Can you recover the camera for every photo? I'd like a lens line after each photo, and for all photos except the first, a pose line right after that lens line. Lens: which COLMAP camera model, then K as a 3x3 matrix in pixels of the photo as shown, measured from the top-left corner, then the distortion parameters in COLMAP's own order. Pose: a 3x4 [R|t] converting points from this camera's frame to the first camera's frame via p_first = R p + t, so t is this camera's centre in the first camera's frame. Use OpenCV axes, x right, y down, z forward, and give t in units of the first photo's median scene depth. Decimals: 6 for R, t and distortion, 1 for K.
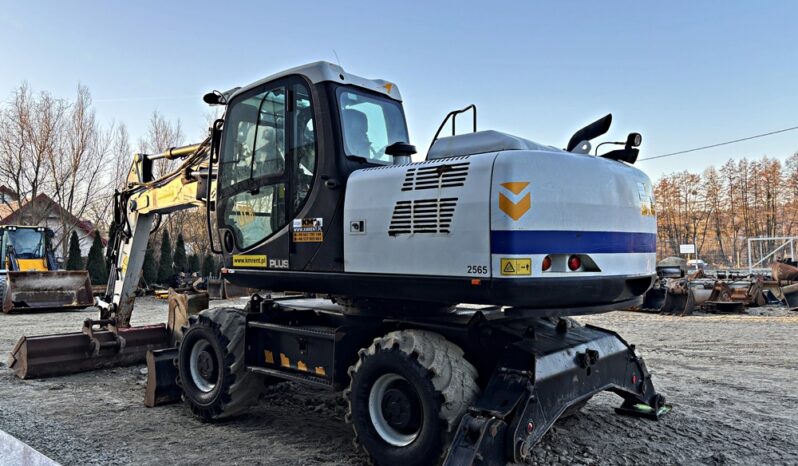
lens RADIAL K [[601.9, 0, 400.1], [0, 601.9, 233.6], [0, 0, 1]] dist [0.034405, -0.029400]
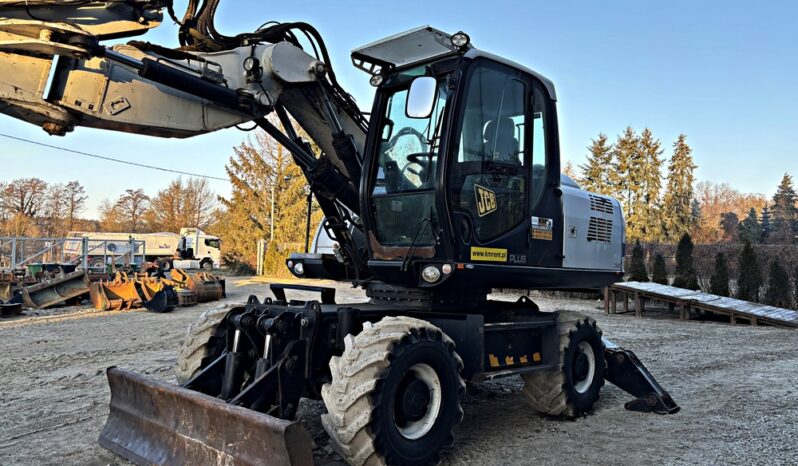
lens RADIAL K [[601.9, 0, 393.4], [0, 601.9, 234.9], [0, 0, 1]] dist [0.034405, -0.029400]
pose [[0.048872, 0.057199, 0.997166, -1.227217], [-0.055187, 0.996988, -0.054484, 0.078275], [-0.997279, -0.052368, 0.051881, 1.189750]]
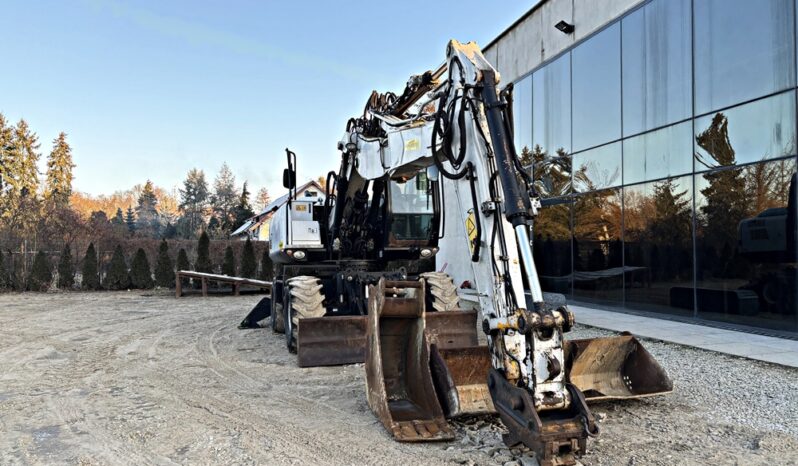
lens RADIAL K [[601.9, 0, 401.3], [0, 601.9, 231.3], [0, 0, 1]] dist [0.034405, -0.029400]
pose [[-0.842400, 0.050025, 0.536526, -1.294203], [0.006277, 0.996525, -0.083060, 0.176584], [-0.538816, -0.066602, -0.839787, 2.864905]]
